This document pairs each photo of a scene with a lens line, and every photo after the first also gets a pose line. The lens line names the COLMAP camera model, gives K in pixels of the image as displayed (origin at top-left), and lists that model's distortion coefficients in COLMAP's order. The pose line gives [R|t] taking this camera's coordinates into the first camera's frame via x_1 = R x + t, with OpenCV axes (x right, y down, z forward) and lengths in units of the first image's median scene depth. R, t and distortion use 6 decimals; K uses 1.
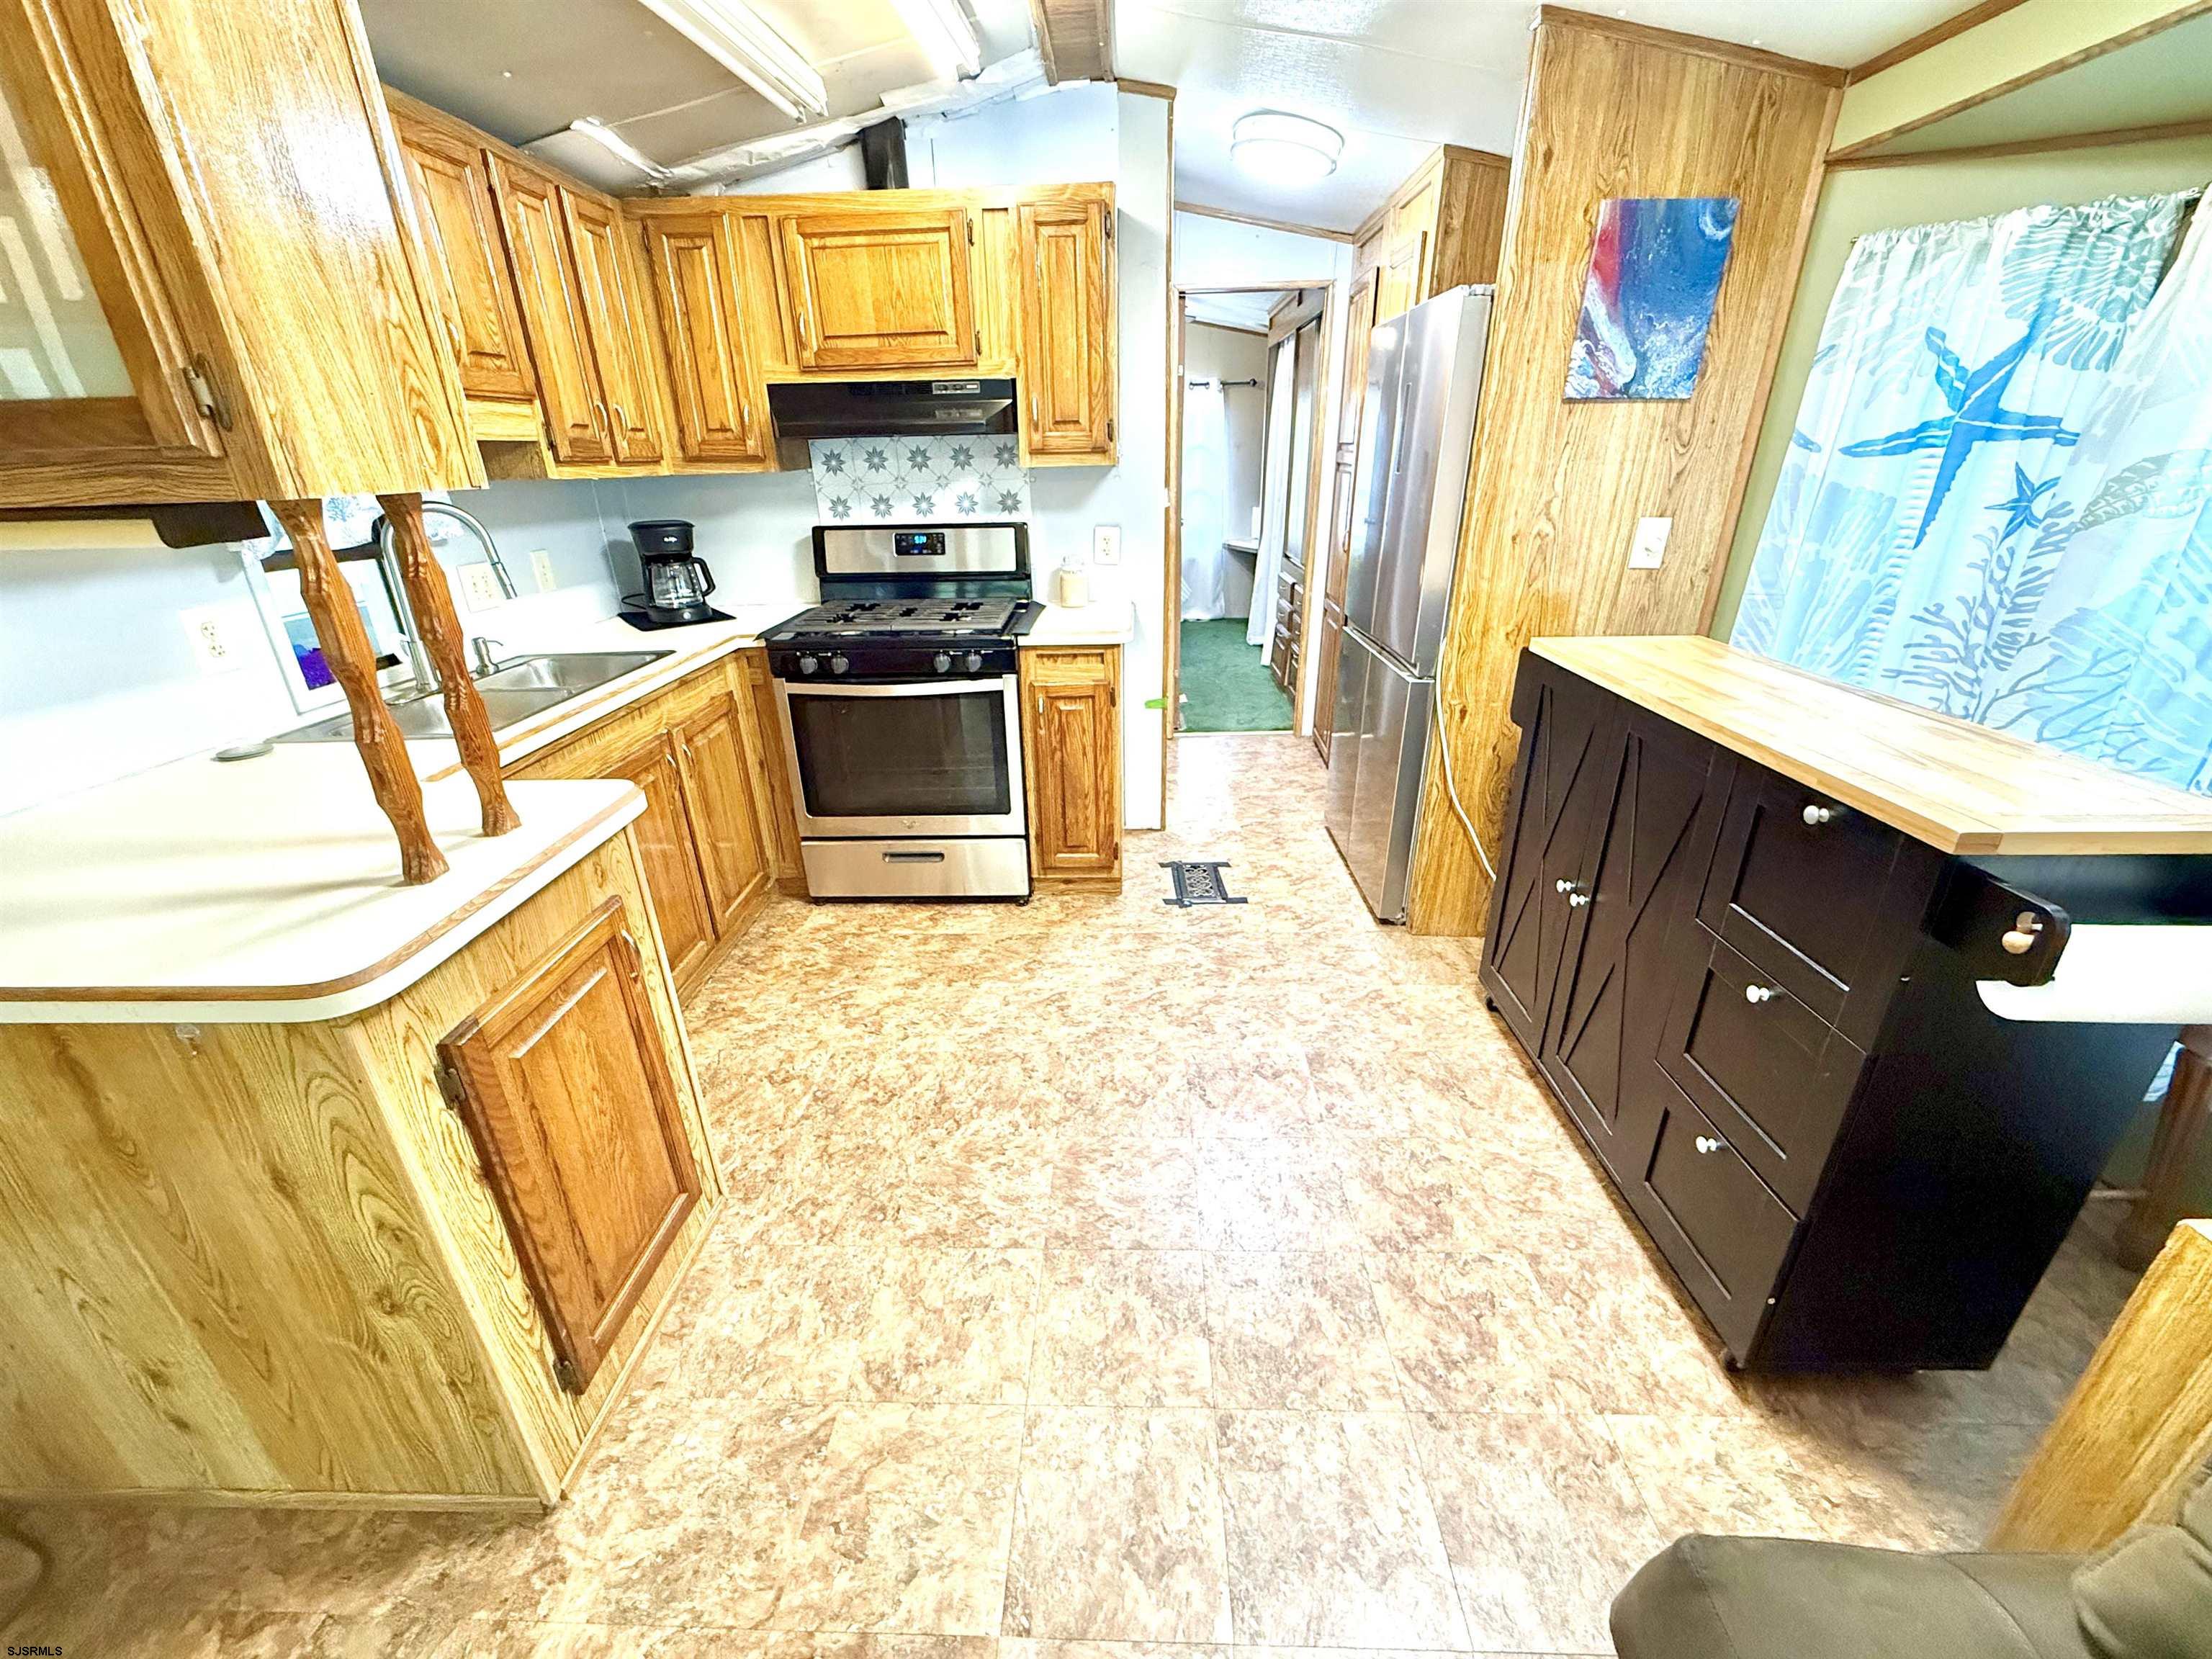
lens RADIAL K [[881.8, 0, 1101.9], [0, 881.8, 826.7], [0, 0, 1]] dist [-0.002332, 0.000521]
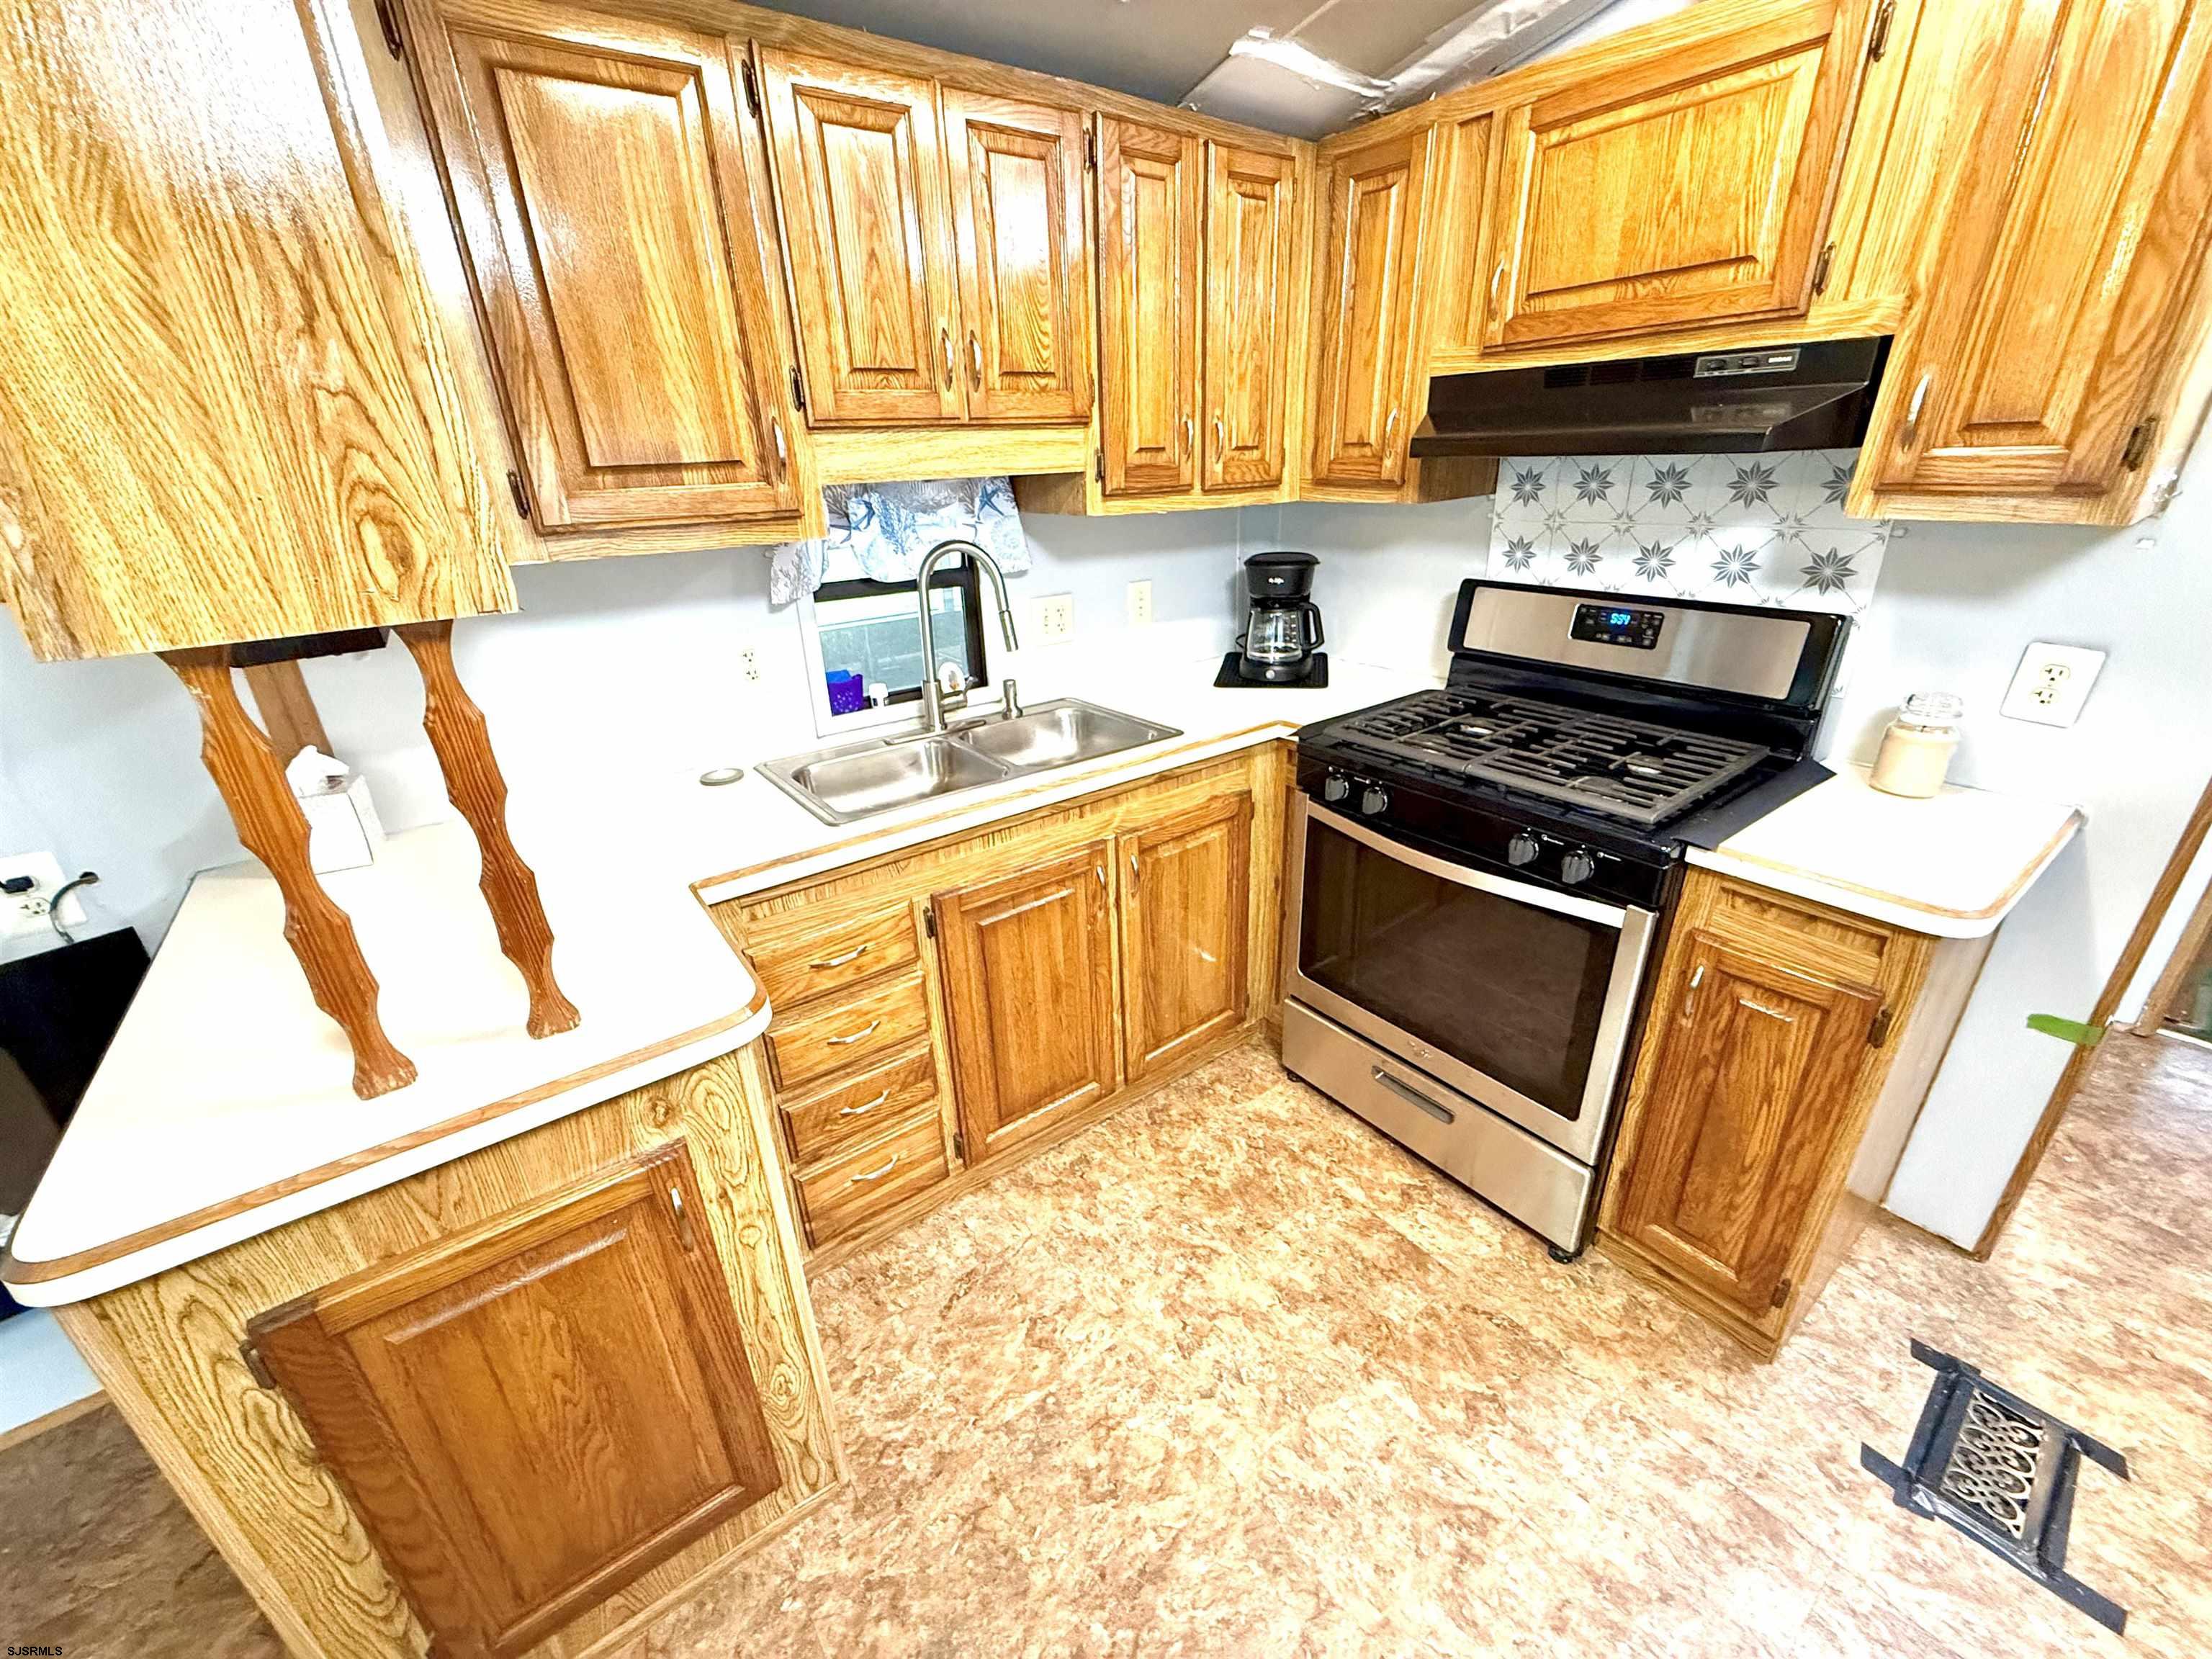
lens RADIAL K [[881.8, 0, 1098.5], [0, 881.8, 825.4], [0, 0, 1]] dist [-0.002332, 0.000521]
pose [[0.621099, 0.307208, -0.721013, 0.065340], [-0.289204, 0.944886, 0.153467, -0.227775], [0.728421, 0.113202, 0.675713, 0.434991]]
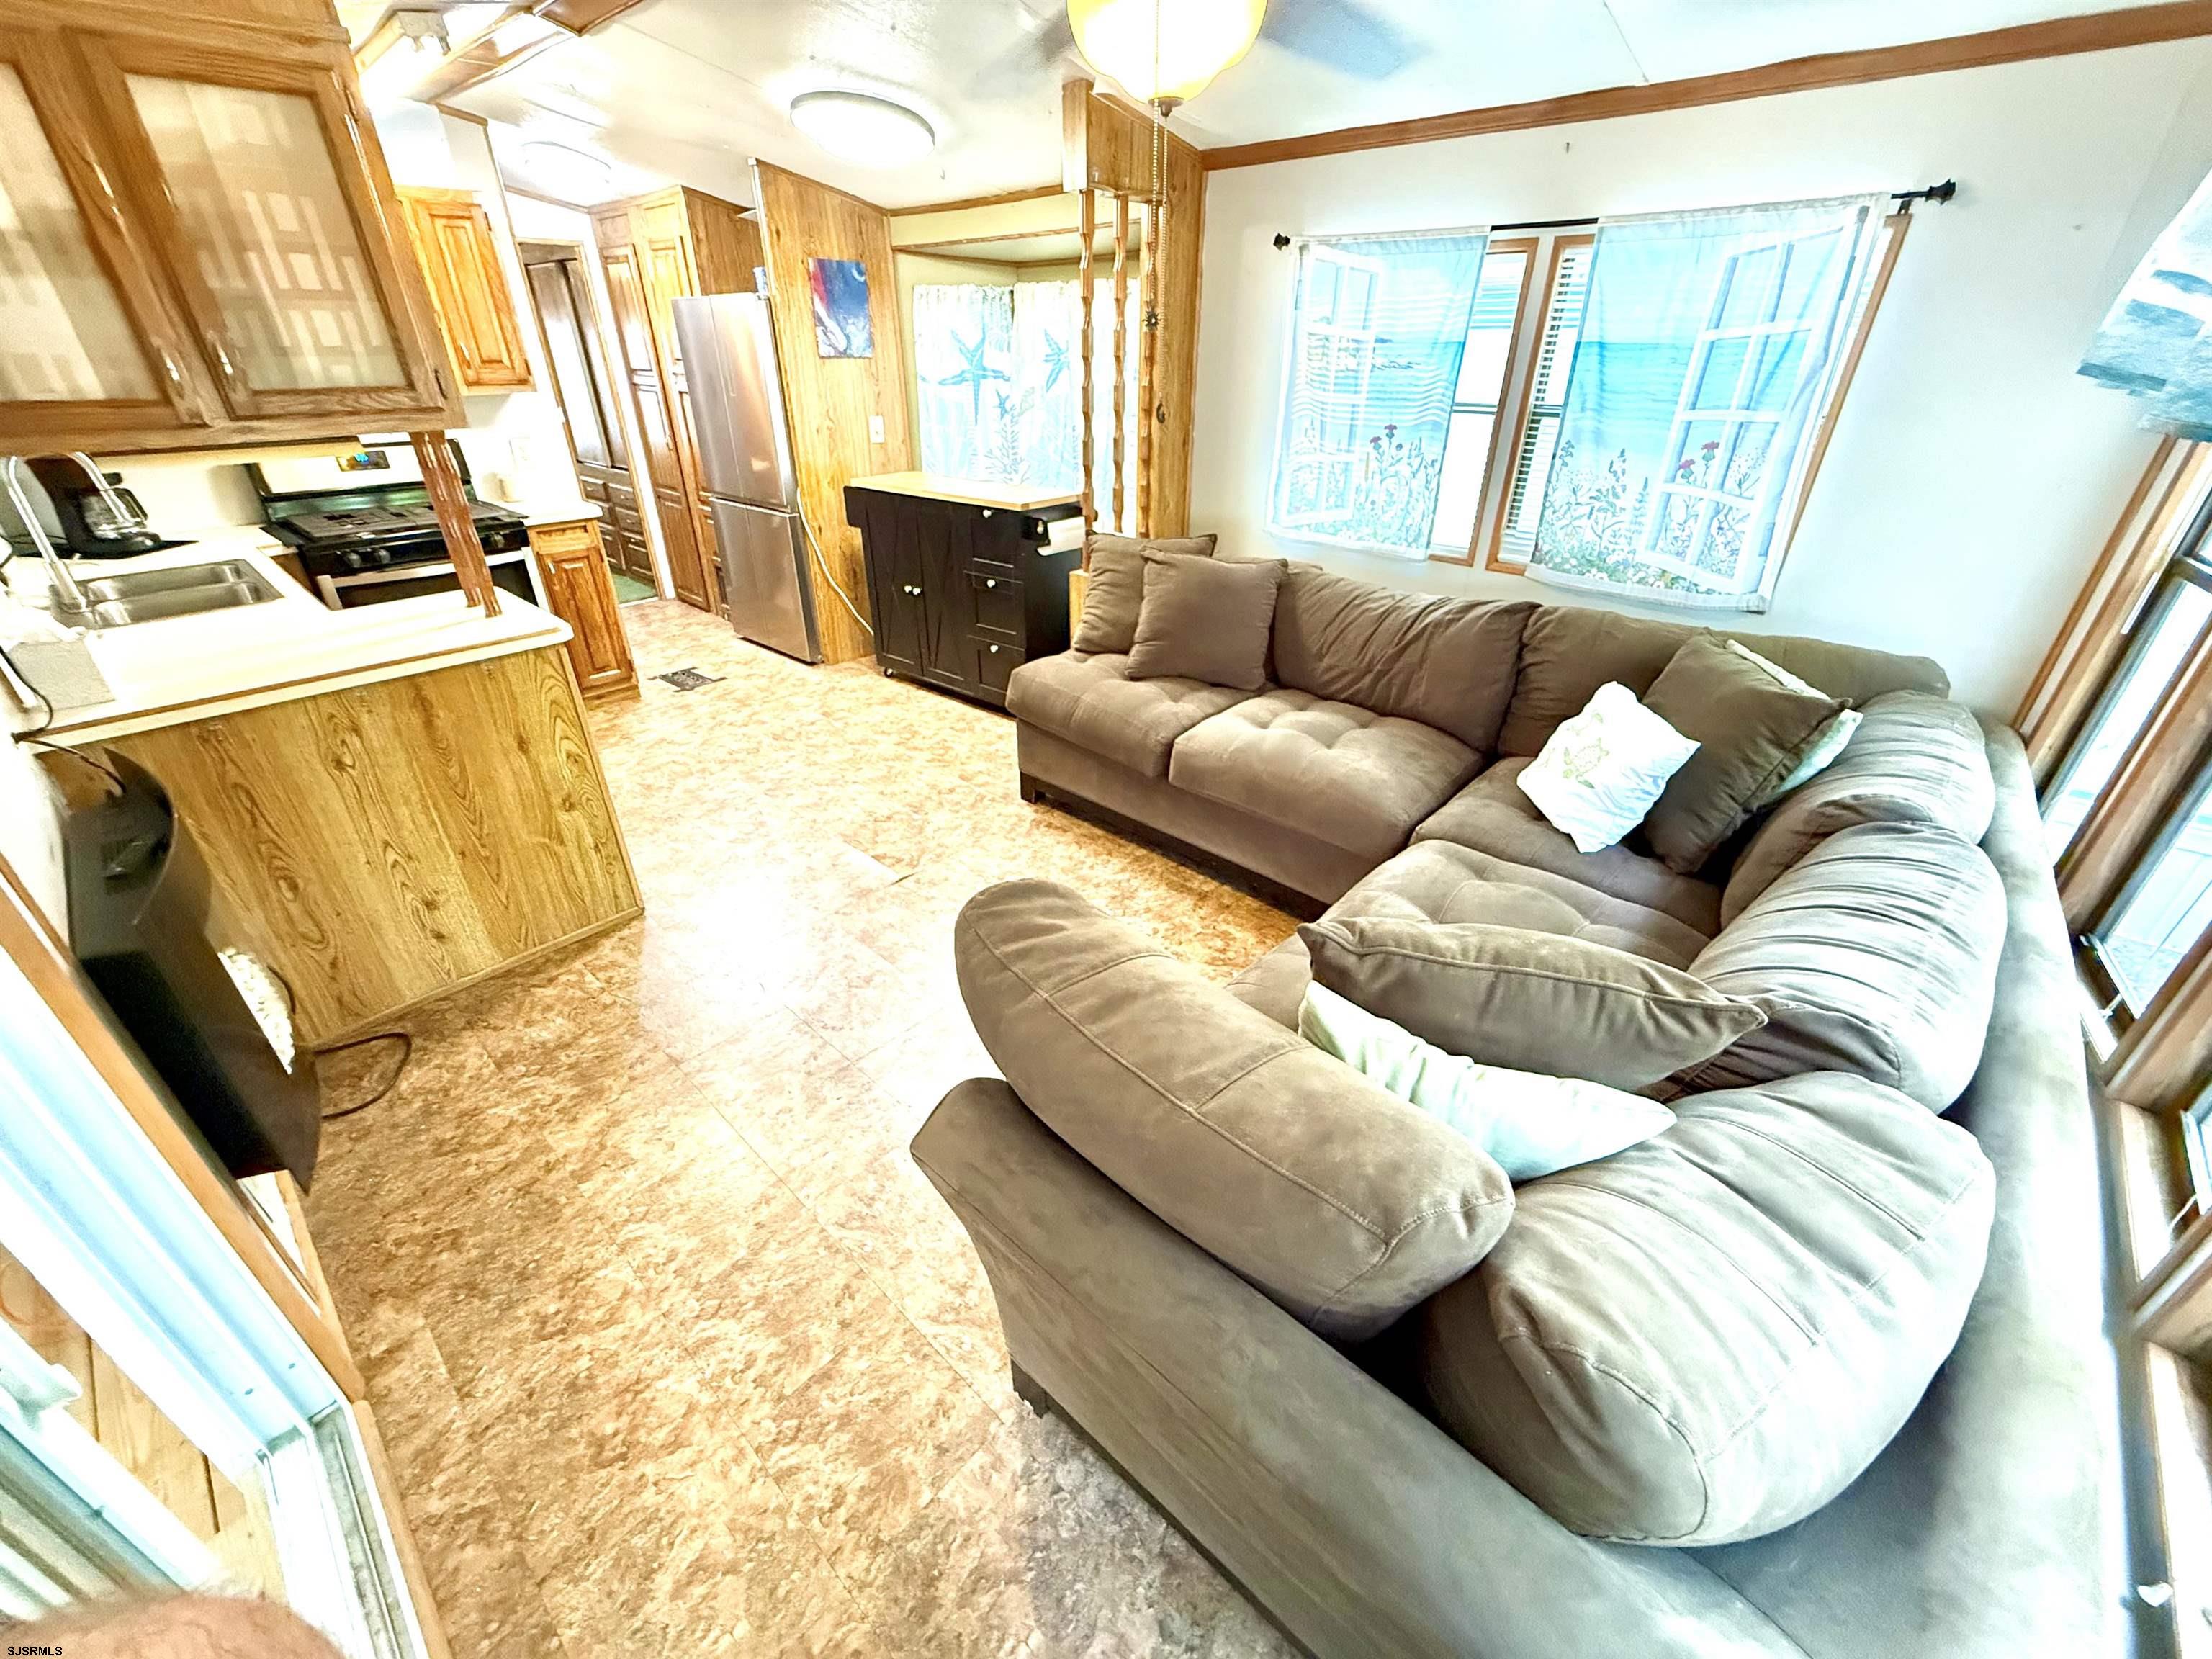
lens RADIAL K [[881.8, 0, 1100.3], [0, 881.8, 830.1], [0, 0, 1]] dist [-0.002332, 0.000521]
pose [[0.653872, -0.350101, 0.670731, -0.674285], [0.285056, 0.935170, 0.210239, 0.242273], [-0.700852, 0.053726, 0.711280, -0.702311]]
